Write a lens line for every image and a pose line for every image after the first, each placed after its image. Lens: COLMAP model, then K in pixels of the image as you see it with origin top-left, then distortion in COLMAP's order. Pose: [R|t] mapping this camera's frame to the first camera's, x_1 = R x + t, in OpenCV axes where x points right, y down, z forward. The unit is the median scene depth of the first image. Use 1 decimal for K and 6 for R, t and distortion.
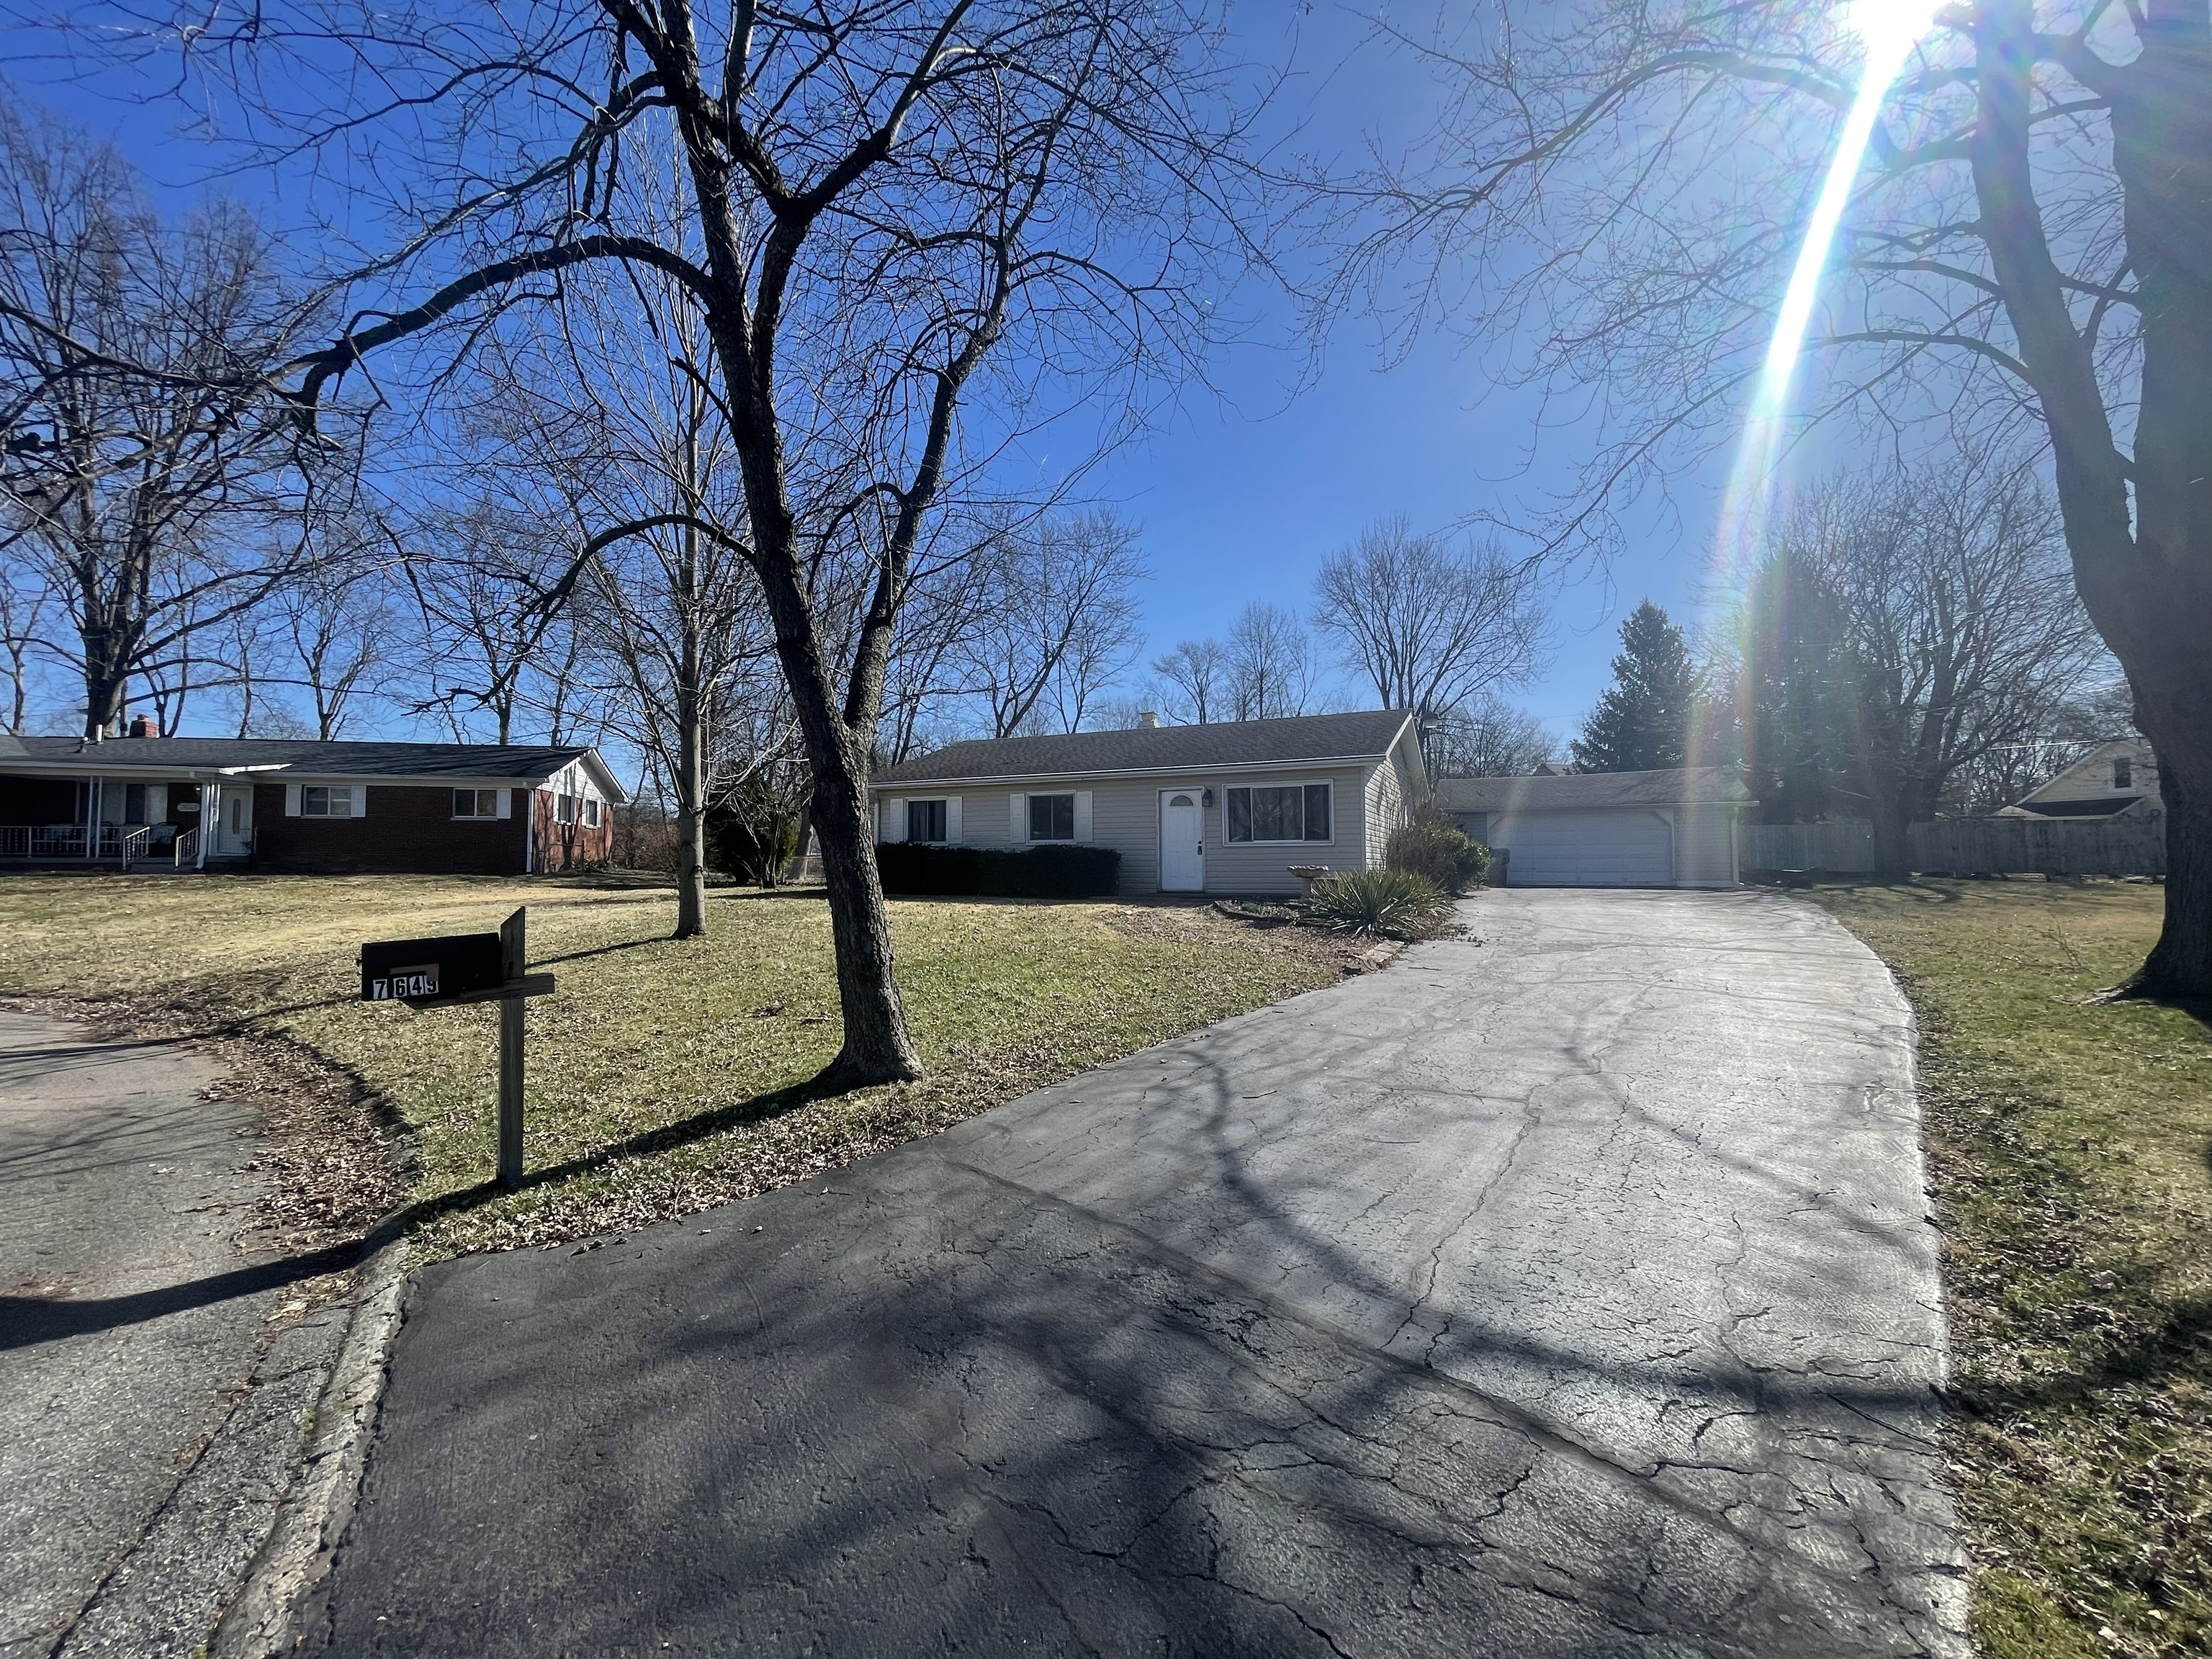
lens RADIAL K [[893.7, 0, 1105.8], [0, 893.7, 836.3], [0, 0, 1]] dist [-0.004723, -0.000091]
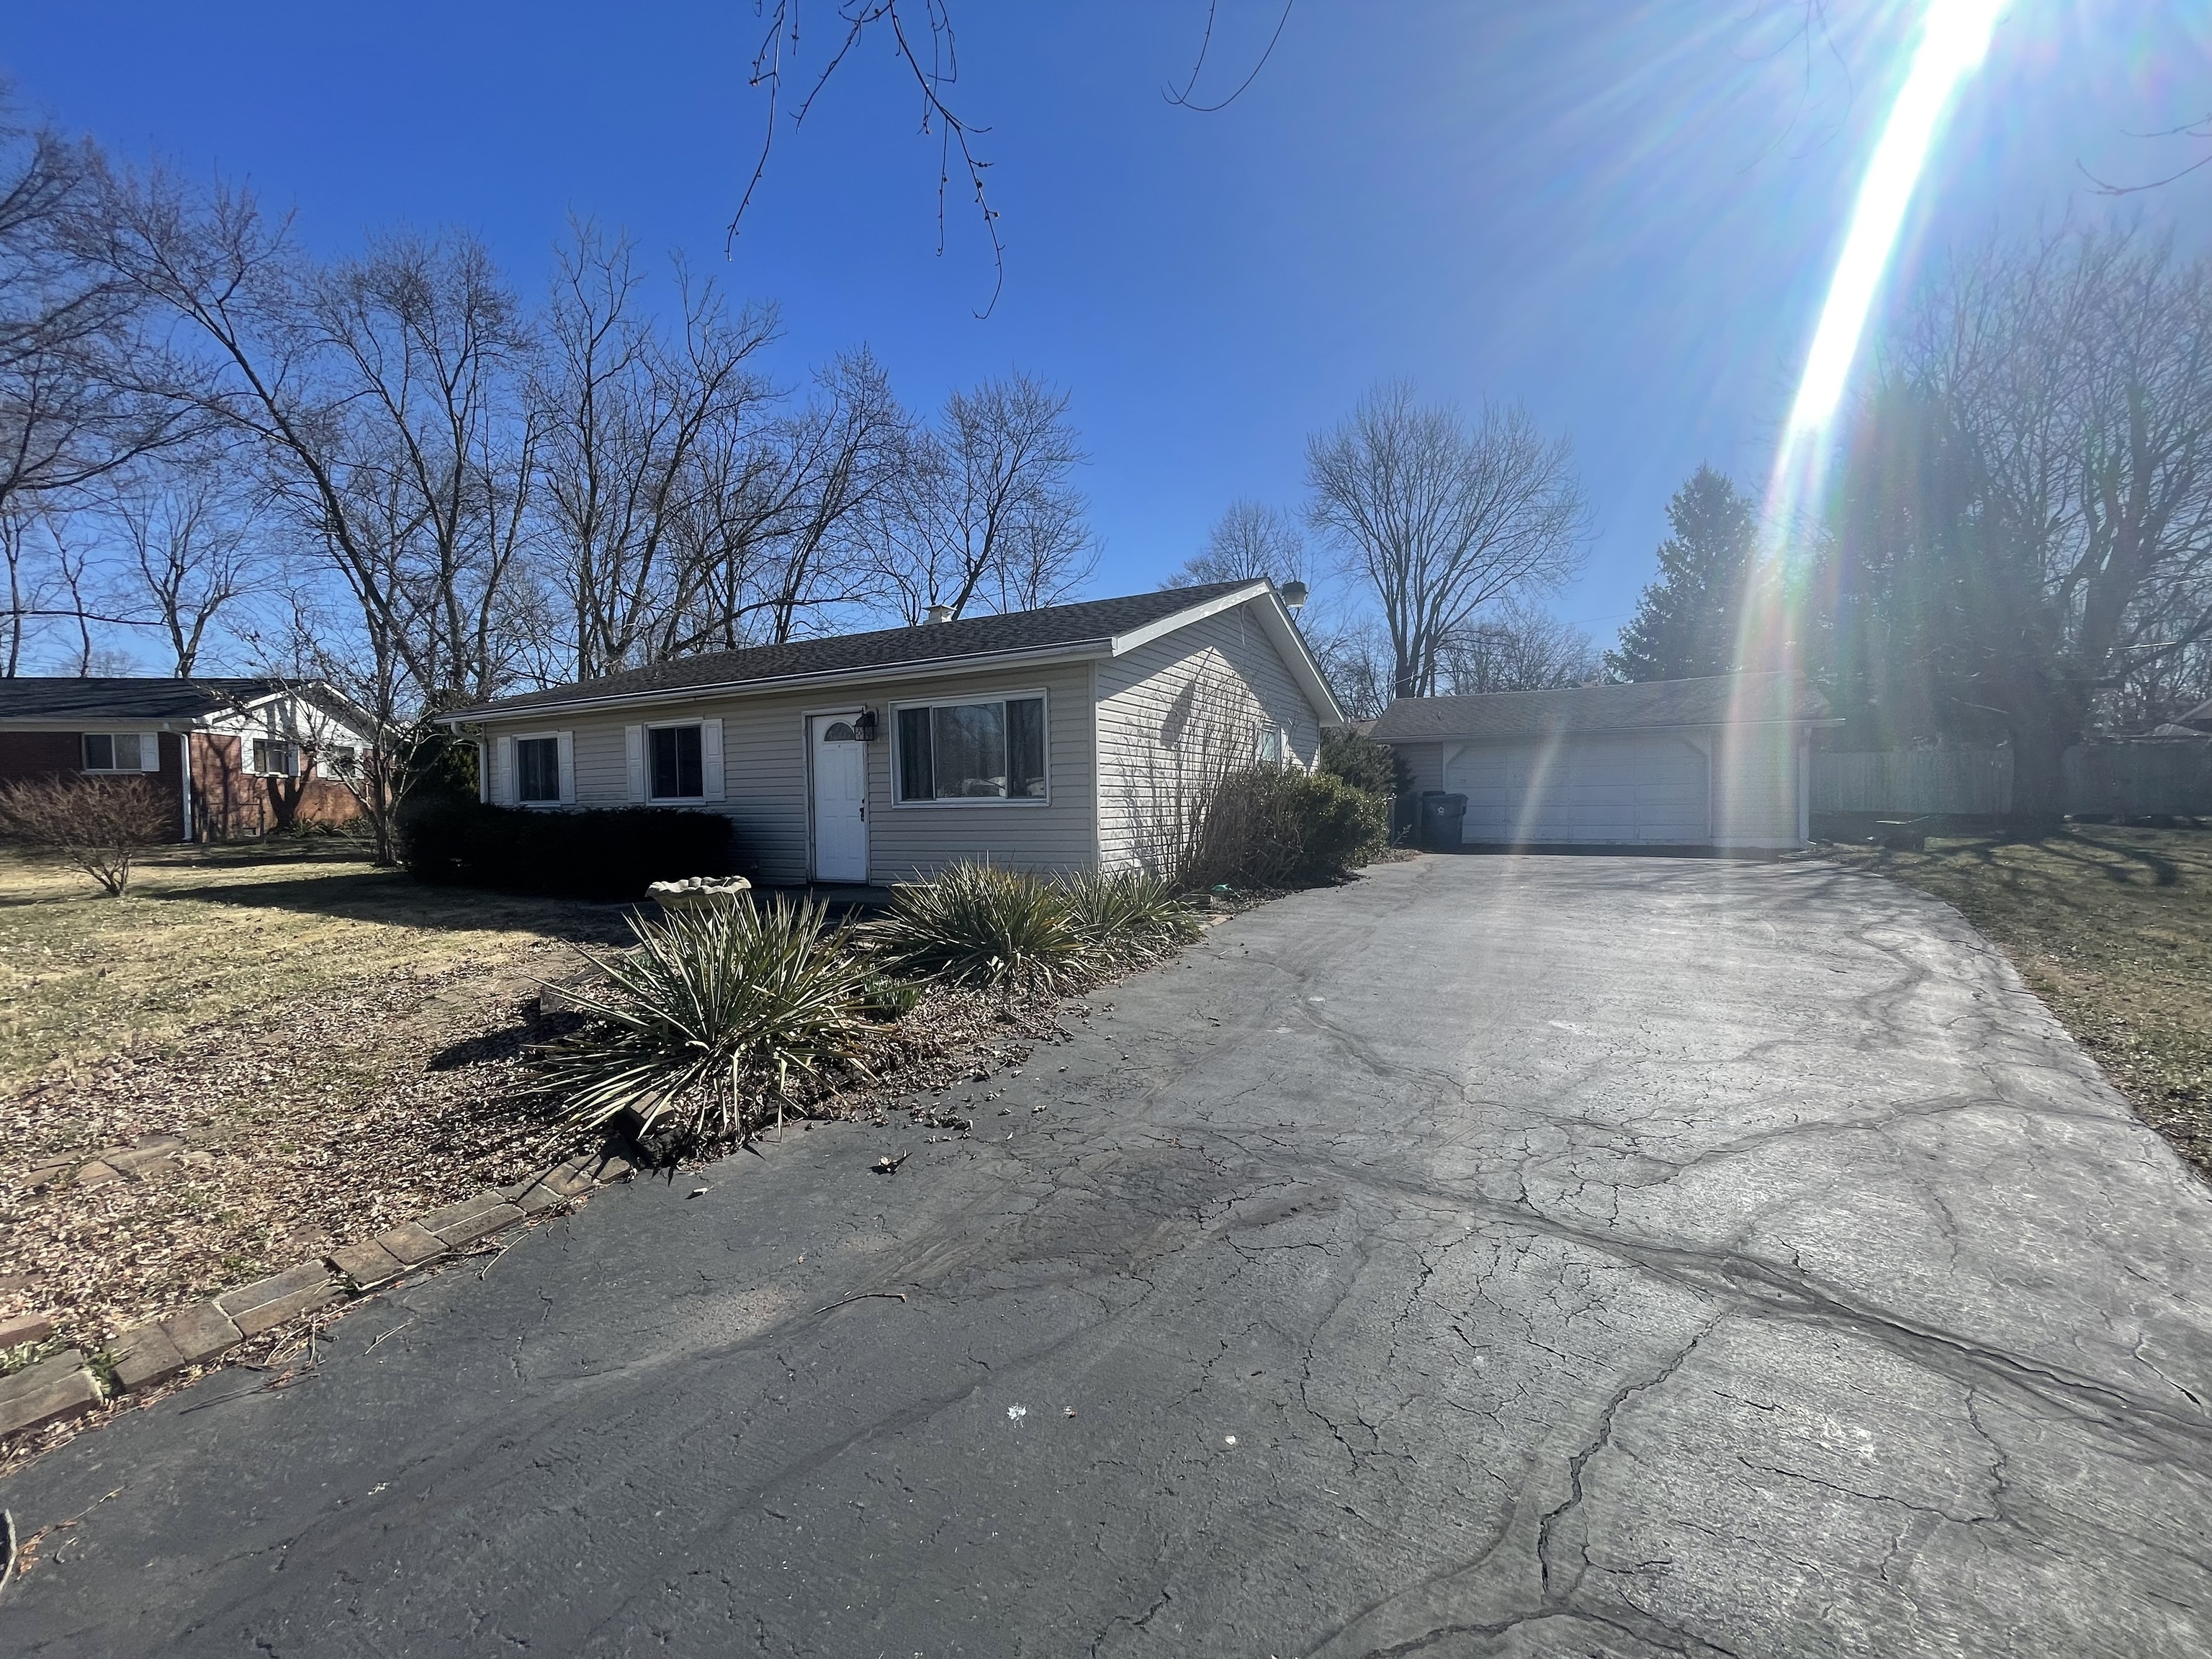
lens RADIAL K [[893.7, 0, 1103.8], [0, 893.7, 829.1], [0, 0, 1]] dist [-0.004723, -0.000091]
pose [[0.998080, -0.009779, -0.061154, 0.127914], [0.013658, 0.997898, 0.063348, -0.004173], [0.060406, -0.064061, 0.996116, 0.172793]]
